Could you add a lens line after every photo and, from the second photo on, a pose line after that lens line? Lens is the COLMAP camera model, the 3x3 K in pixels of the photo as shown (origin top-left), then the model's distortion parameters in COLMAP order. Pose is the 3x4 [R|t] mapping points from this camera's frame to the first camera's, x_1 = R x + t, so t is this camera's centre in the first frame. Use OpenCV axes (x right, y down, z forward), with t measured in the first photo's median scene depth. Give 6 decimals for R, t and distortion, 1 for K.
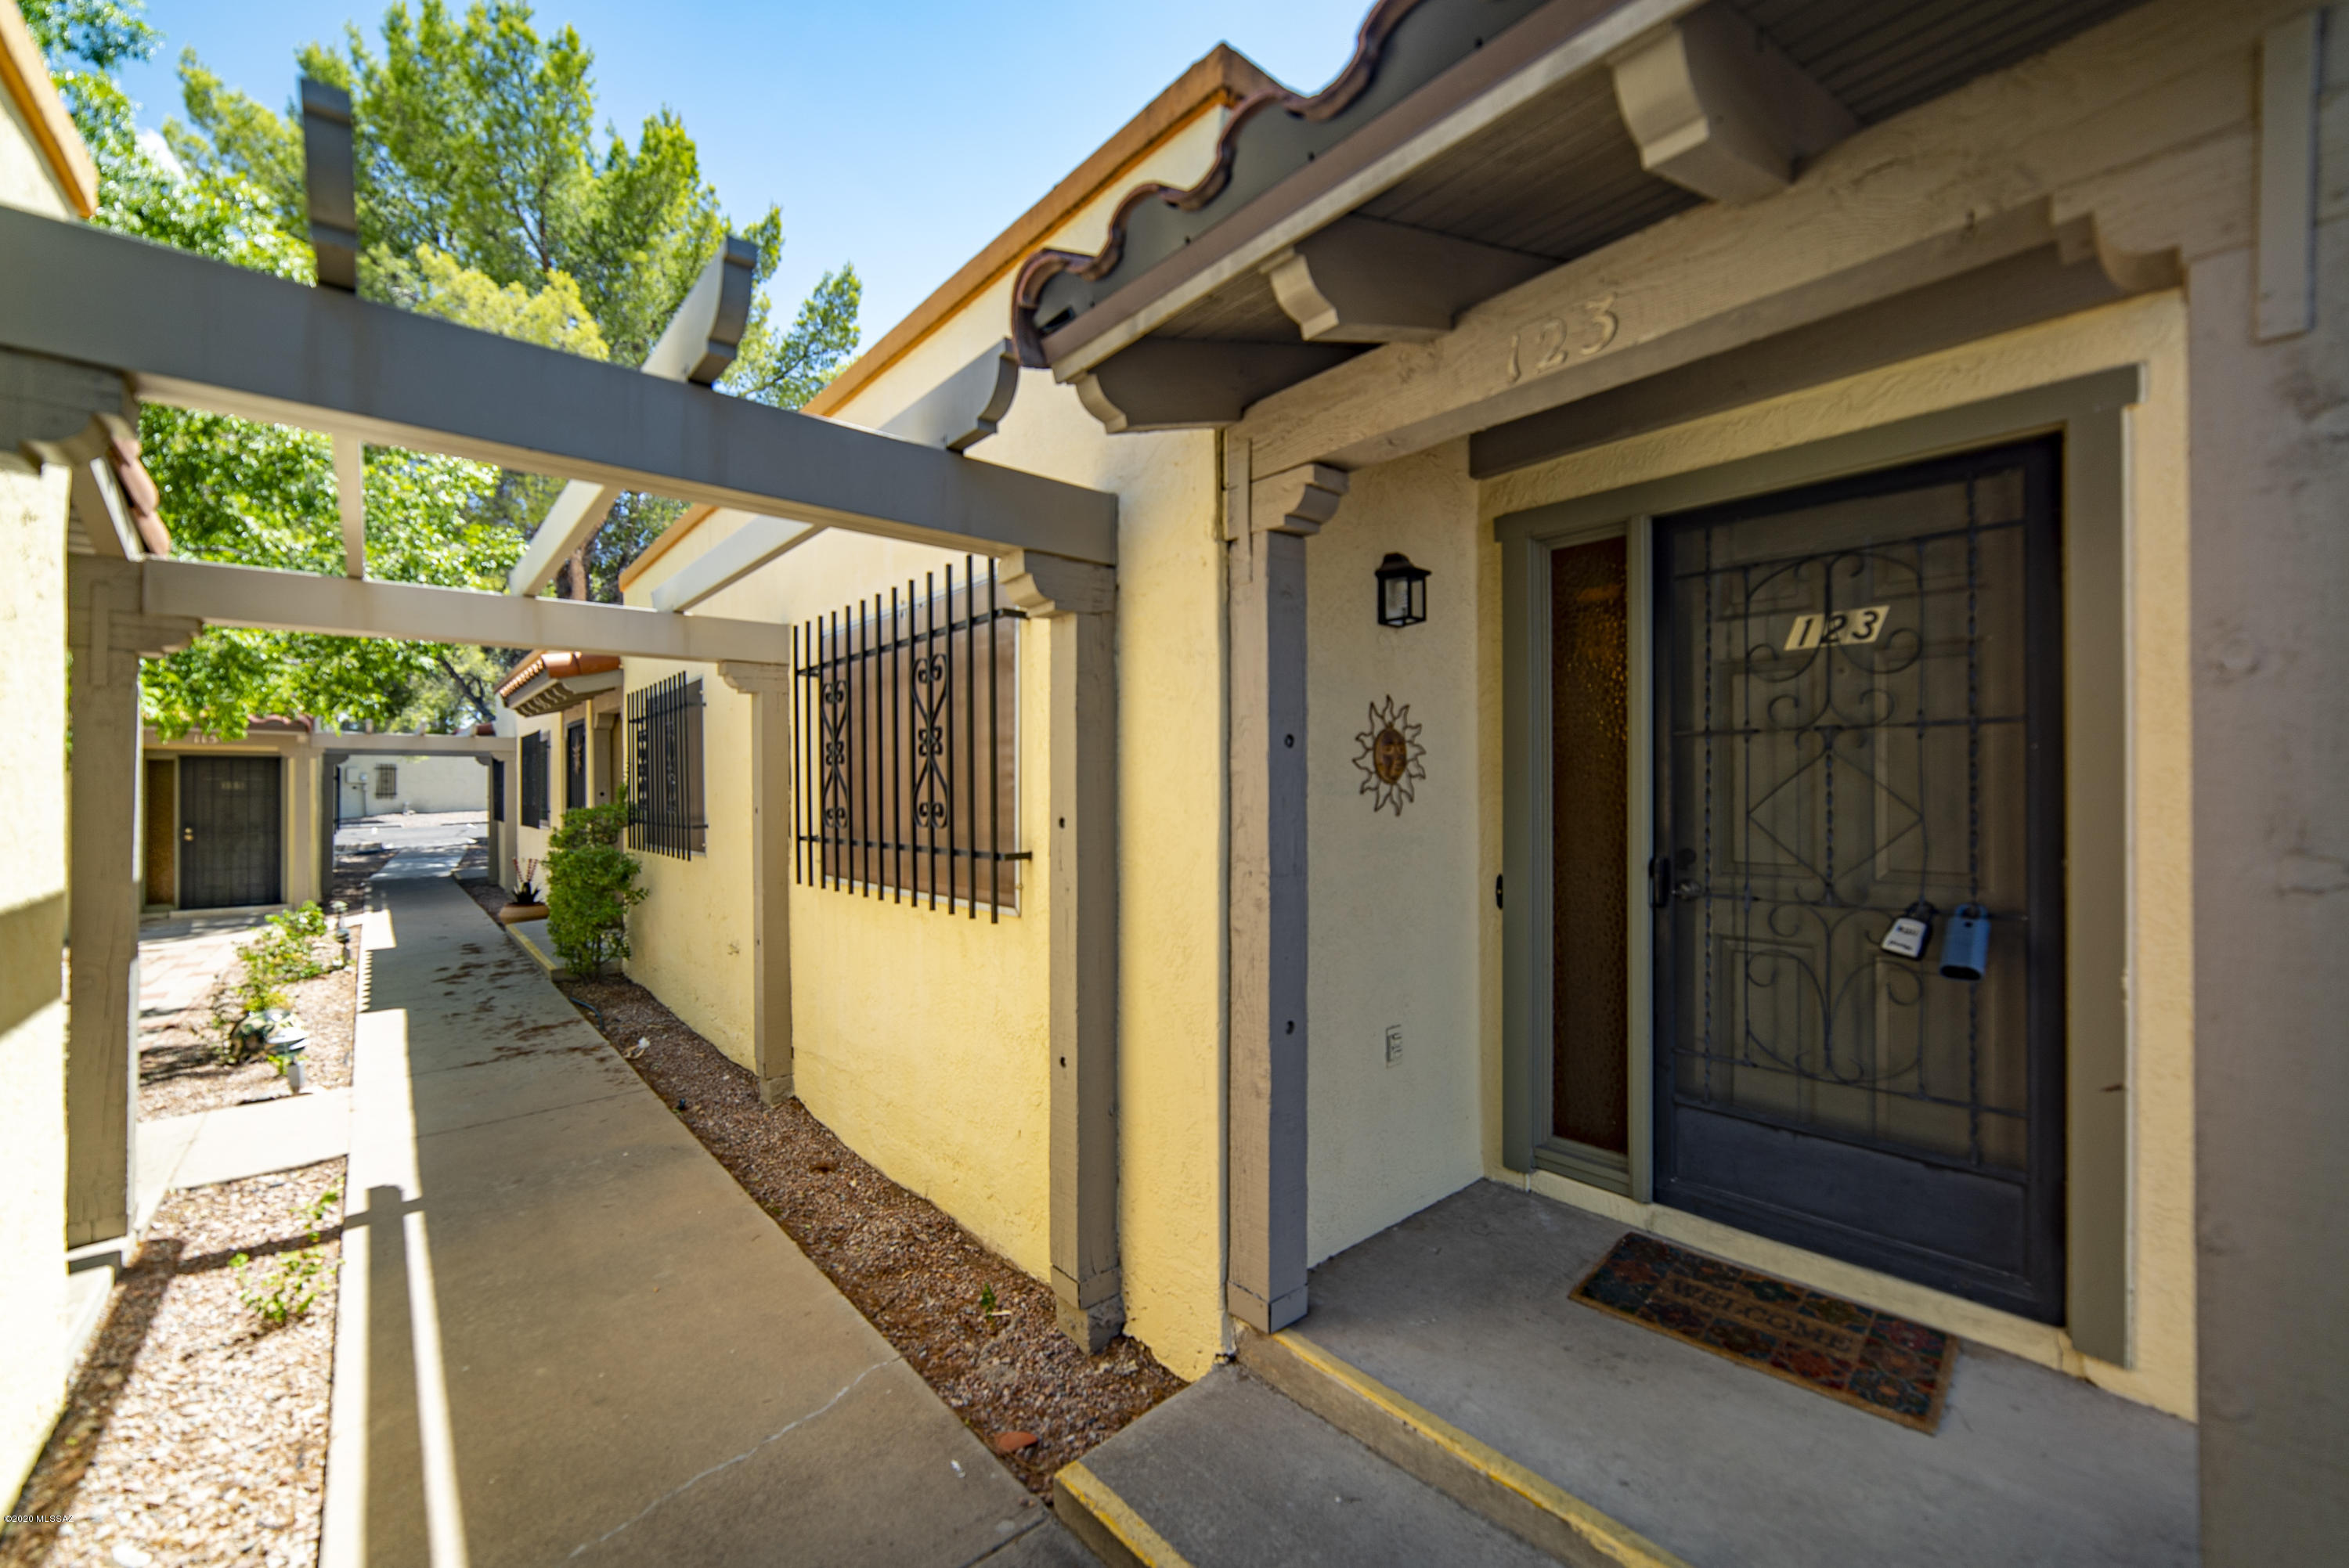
lens RADIAL K [[925.2, 0, 1183.6], [0, 925.2, 783.2], [0, 0, 1]] dist [-0.028398, 0.013148]
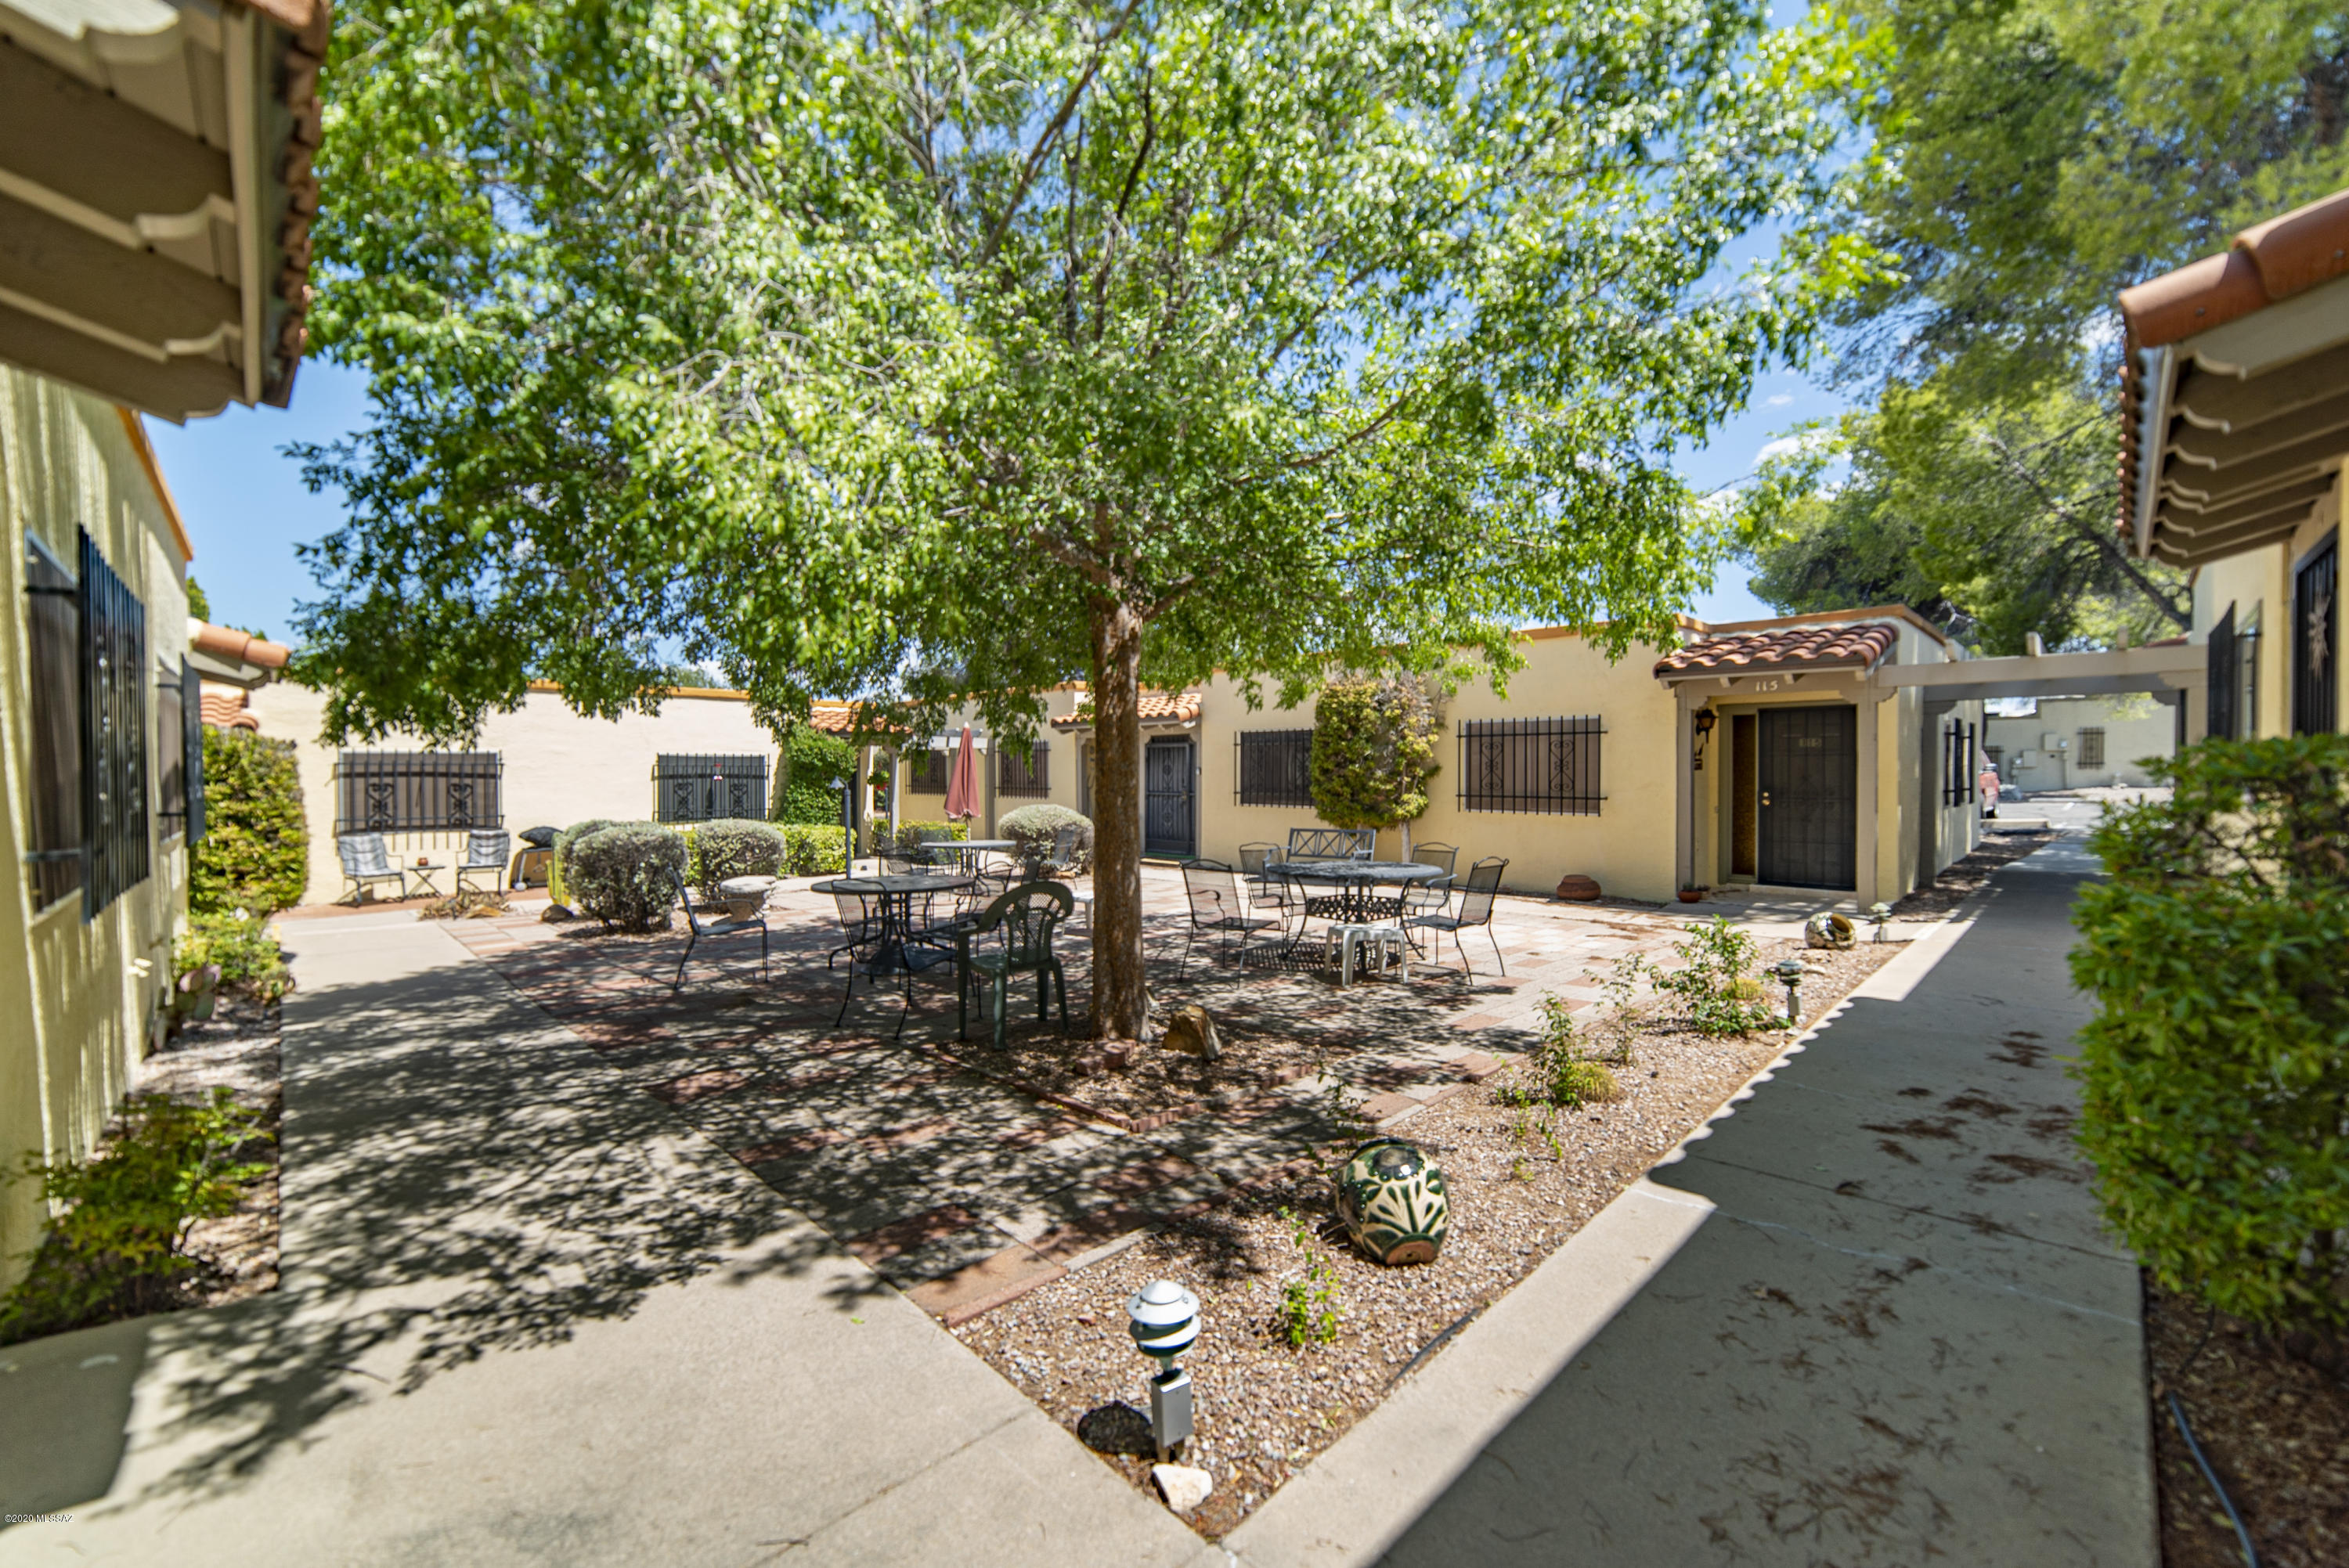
lens RADIAL K [[925.2, 0, 1183.6], [0, 925.2, 783.2], [0, 0, 1]] dist [-0.028398, 0.013148]
pose [[0.044220, 0.016074, -0.998893, -0.234612], [0.011651, 0.999794, 0.016604, 0.019533], [0.998954, -0.012373, 0.044023, 0.400250]]
